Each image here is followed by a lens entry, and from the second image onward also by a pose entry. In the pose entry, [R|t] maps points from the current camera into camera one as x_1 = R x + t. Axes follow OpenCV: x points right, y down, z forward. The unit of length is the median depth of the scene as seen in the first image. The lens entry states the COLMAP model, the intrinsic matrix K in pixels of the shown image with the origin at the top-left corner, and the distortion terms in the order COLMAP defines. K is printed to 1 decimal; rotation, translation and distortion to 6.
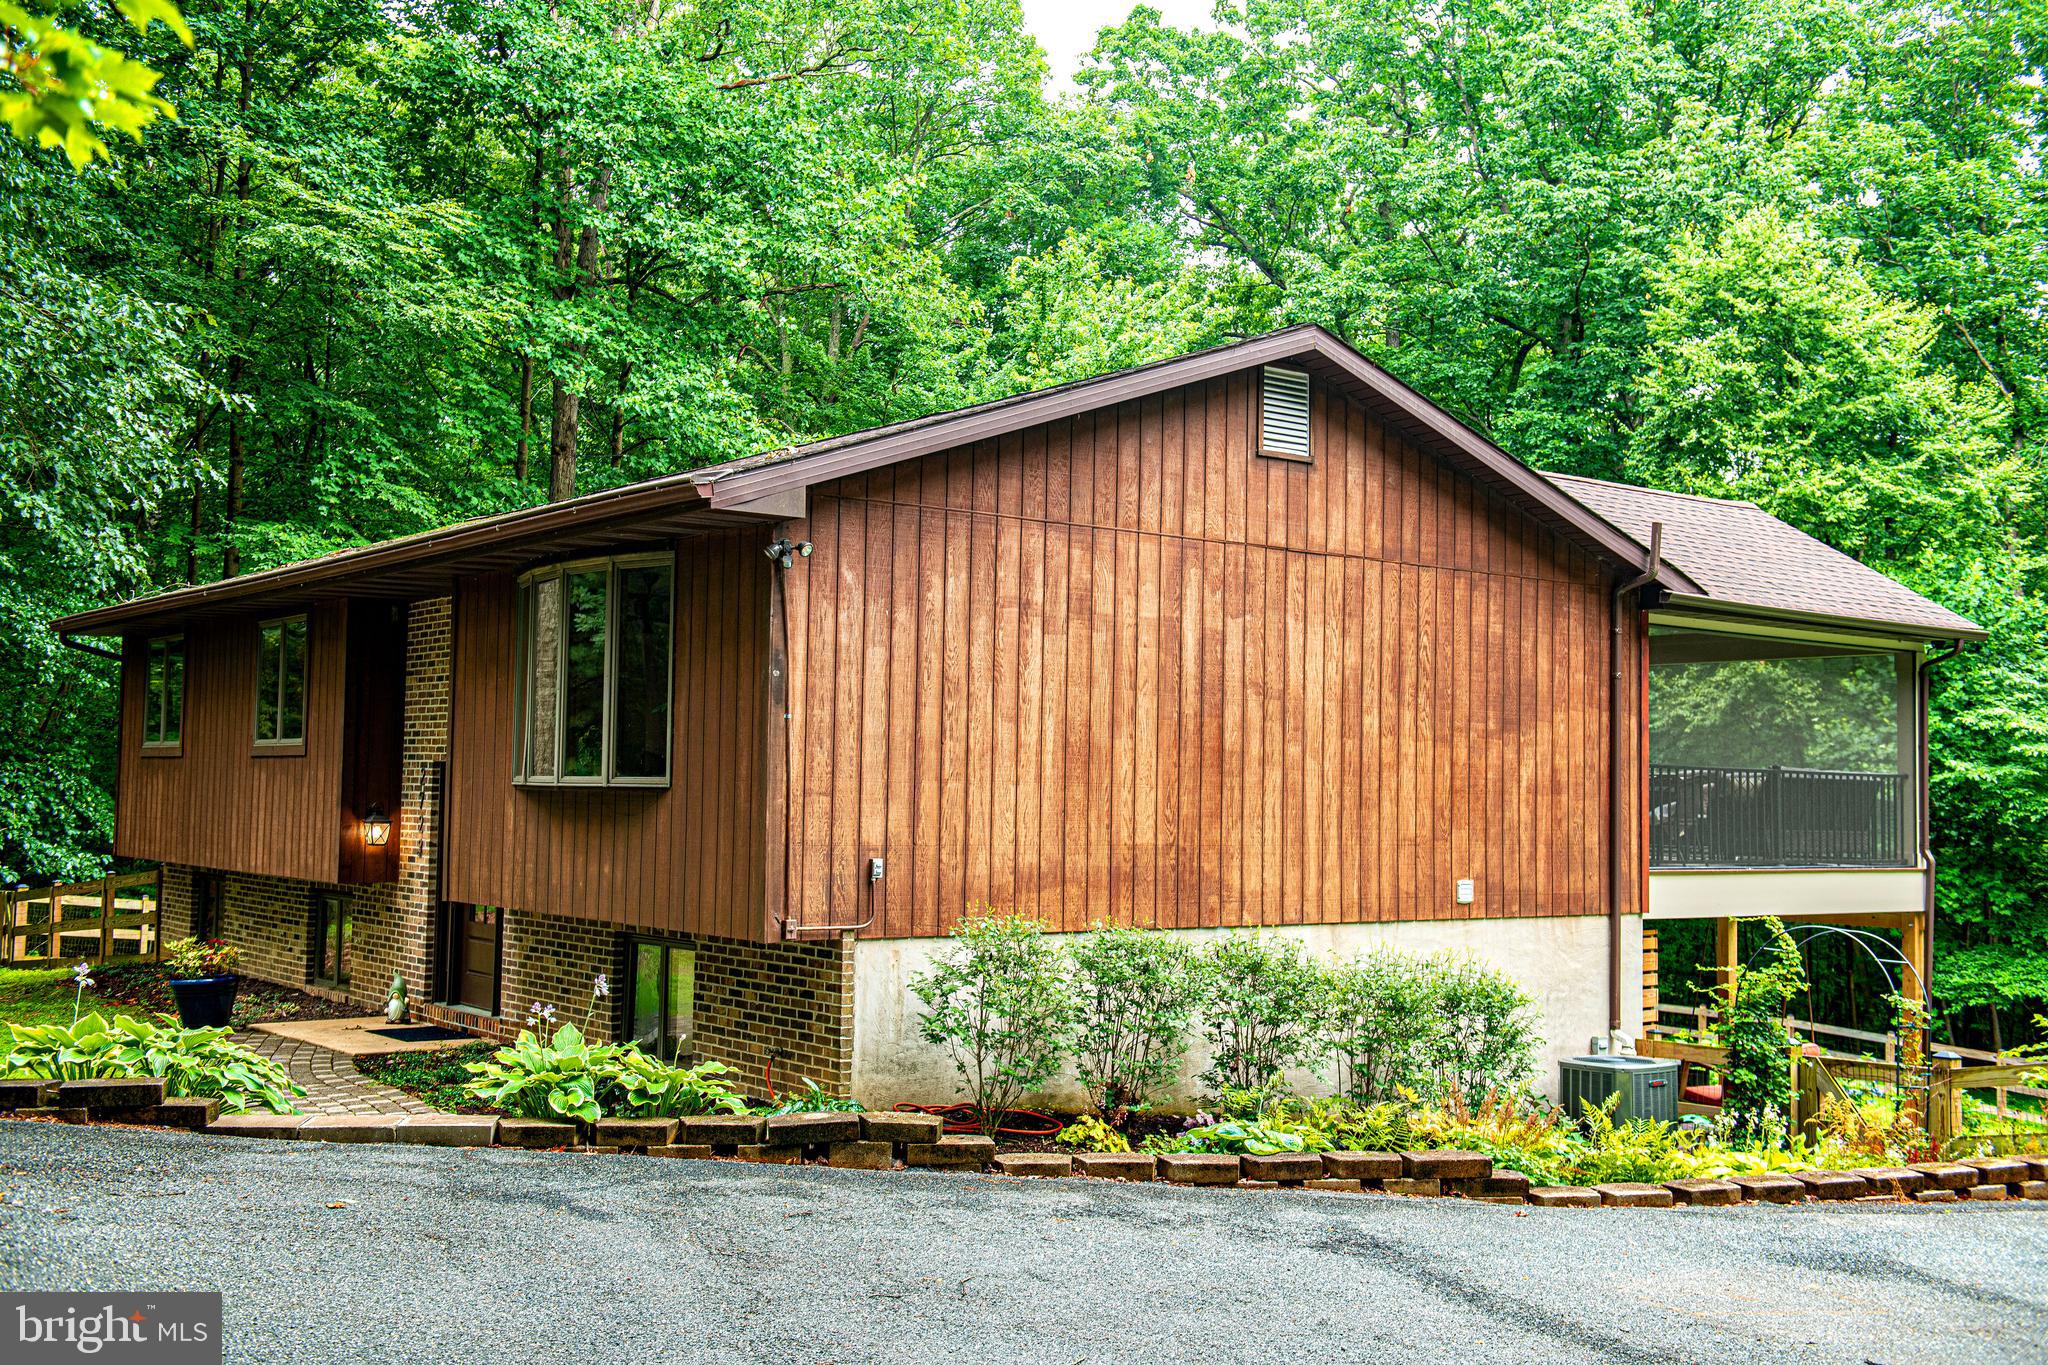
lens RADIAL K [[2075.2, 0, 1024.0], [0, 2075.2, 682.5], [0, 0, 1]] dist [0.047362, -0.007992]
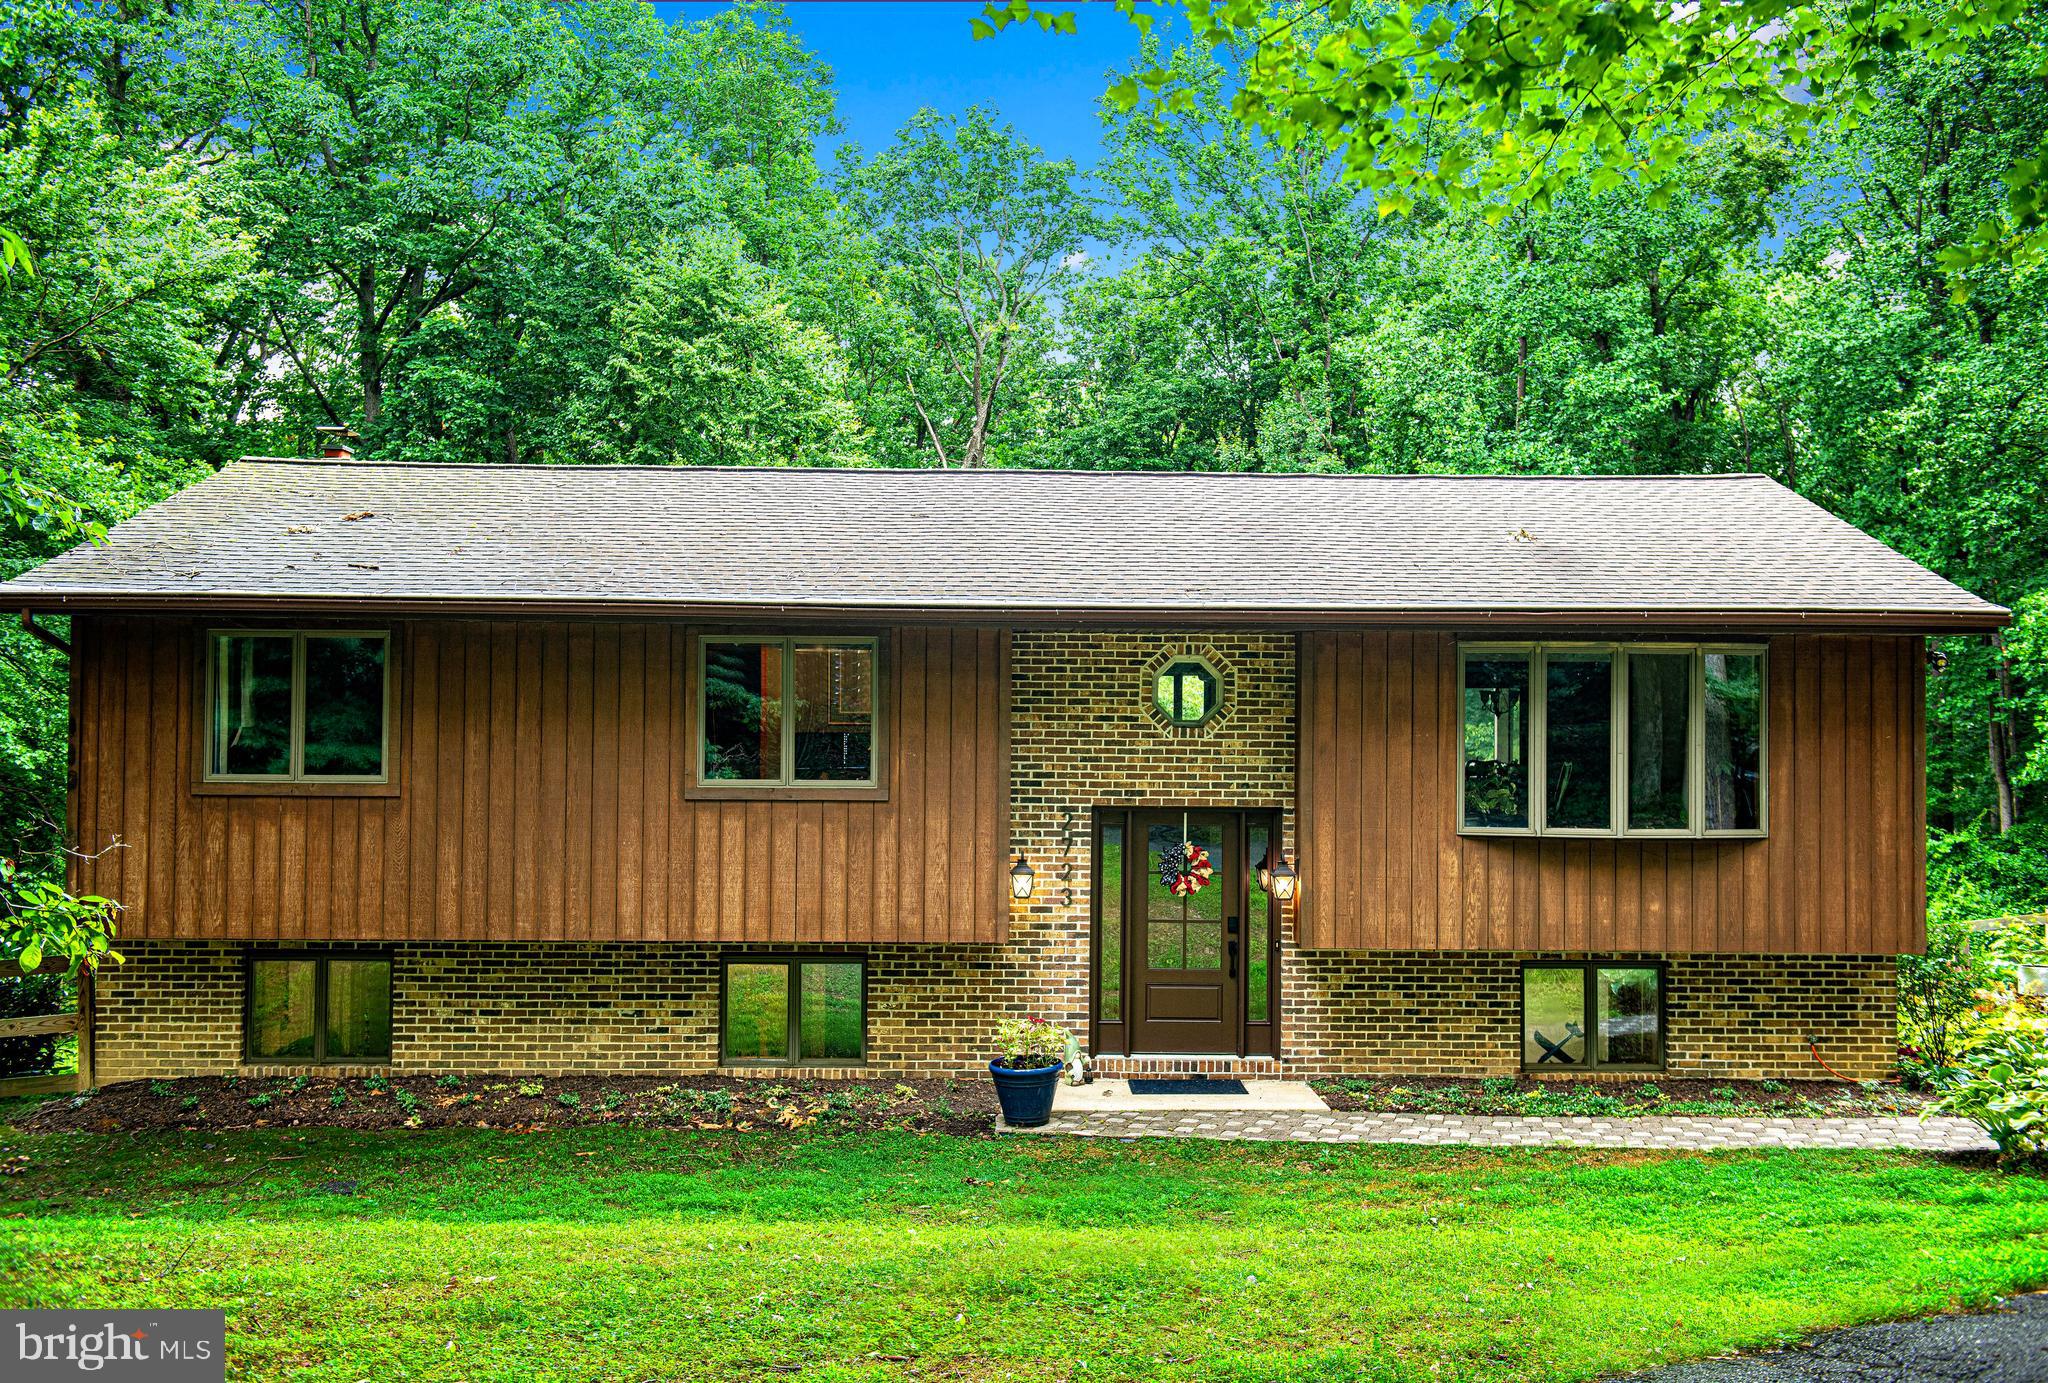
lens RADIAL K [[2050.7, 0, 1024.0], [0, 2050.7, 691.5], [0, 0, 1]] dist [0.023752, 0.007399]
pose [[0.599271, 0.000356, 0.800546, -1.044721], [-0.039964, 0.998766, 0.029472, -0.039917], [-0.799548, -0.049655, 0.598546, 0.466412]]
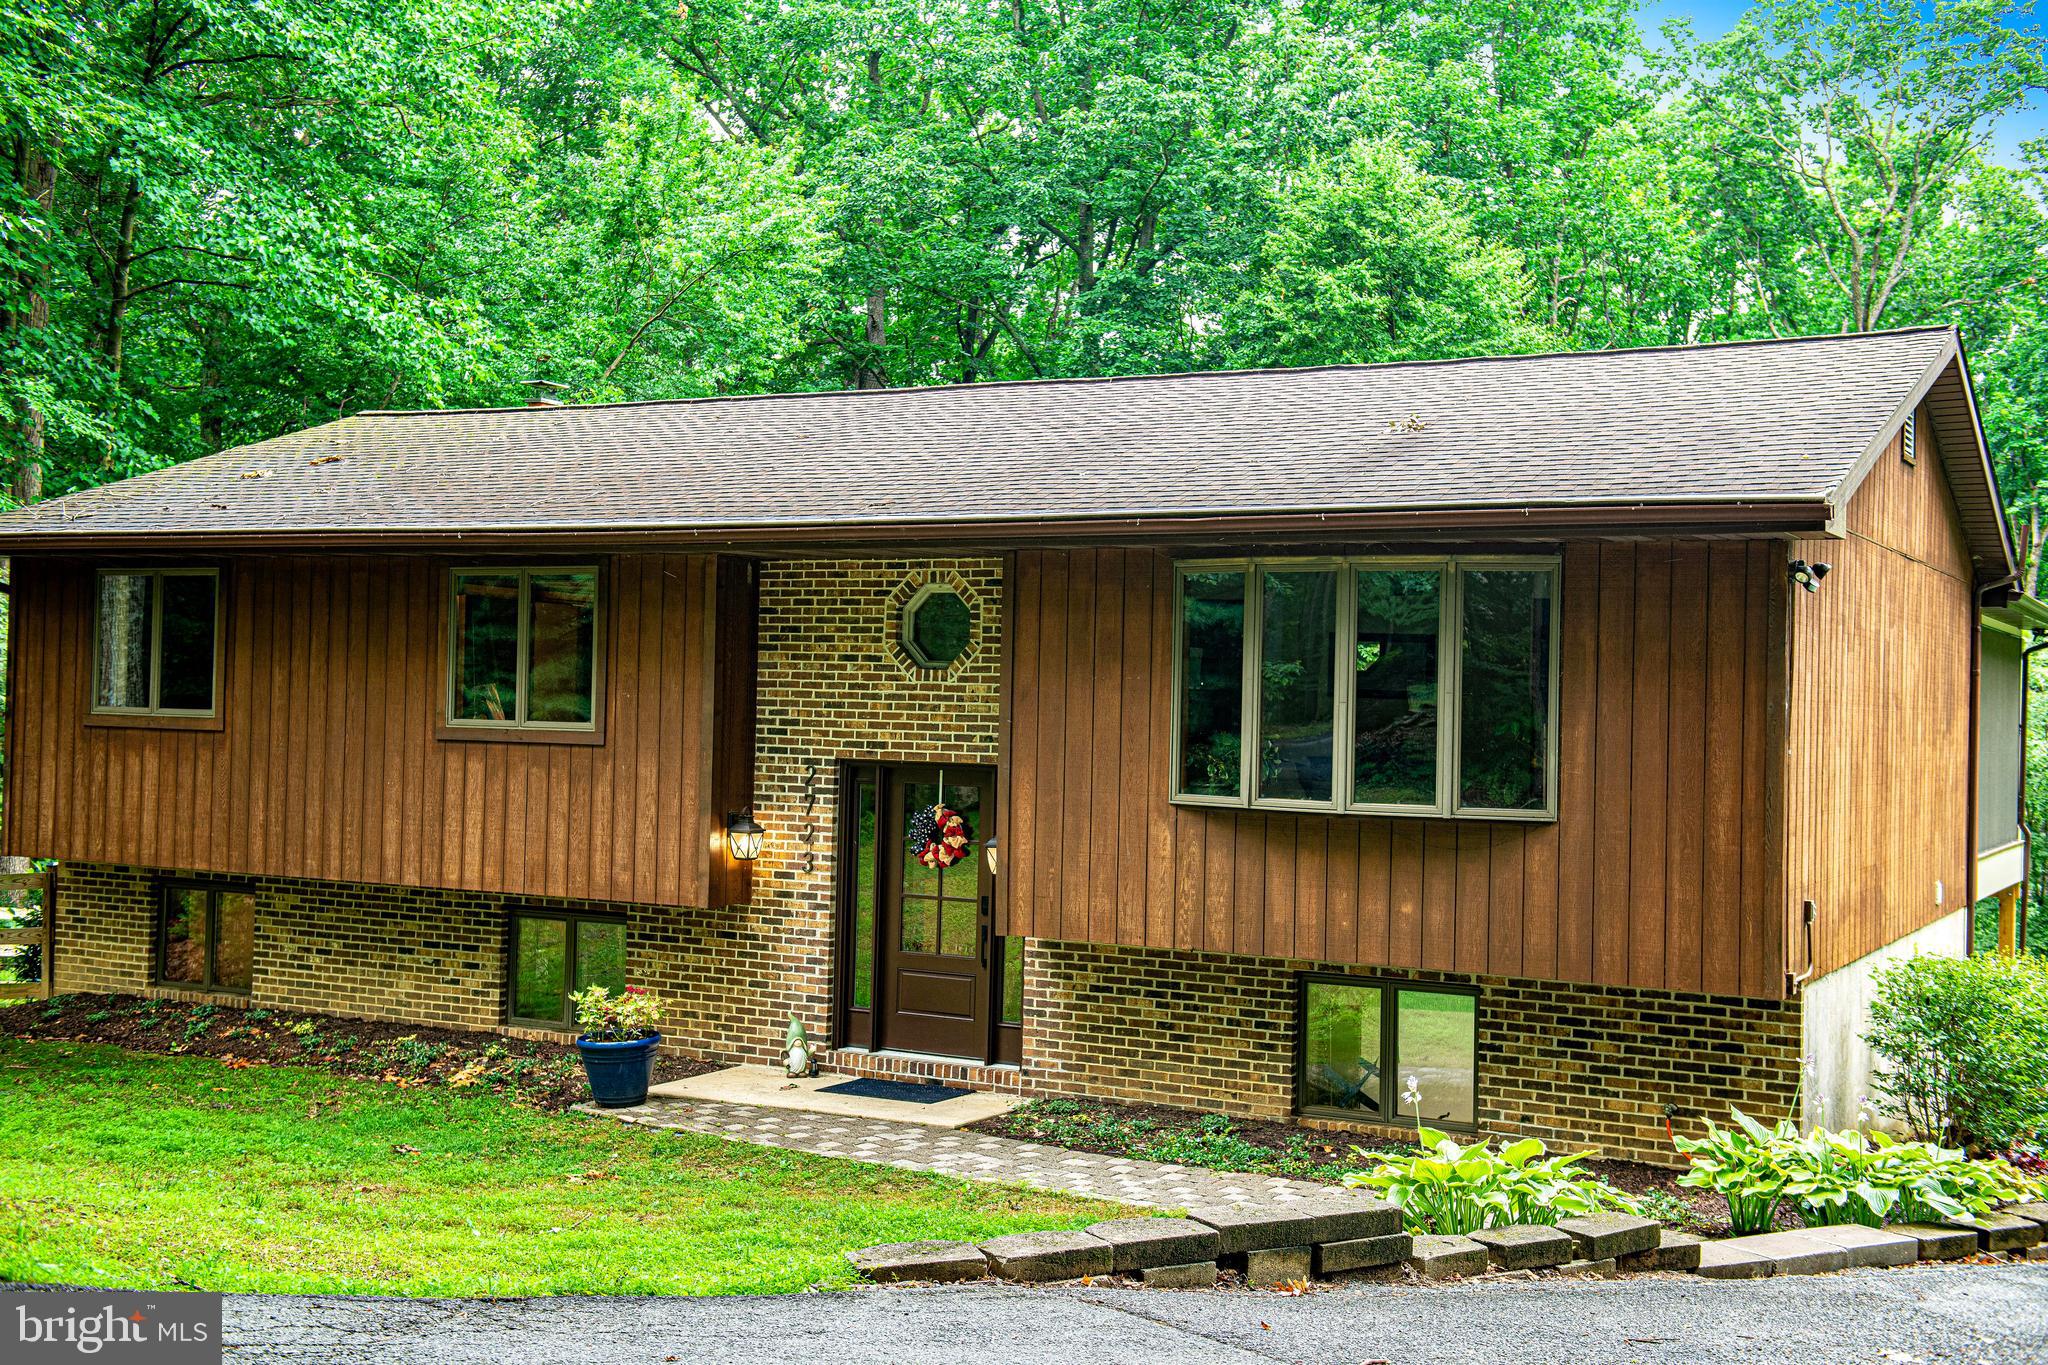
lens RADIAL K [[2285.7, 0, 1024.0], [0, 2285.7, 682.5], [0, 0, 1]] dist [0.056959, 0.000630]
pose [[0.915421, 0.007894, 0.402421, -0.576516], [-0.028891, 0.998517, 0.046133, -0.035536], [-0.401460, -0.053857, 0.914292, 0.144970]]
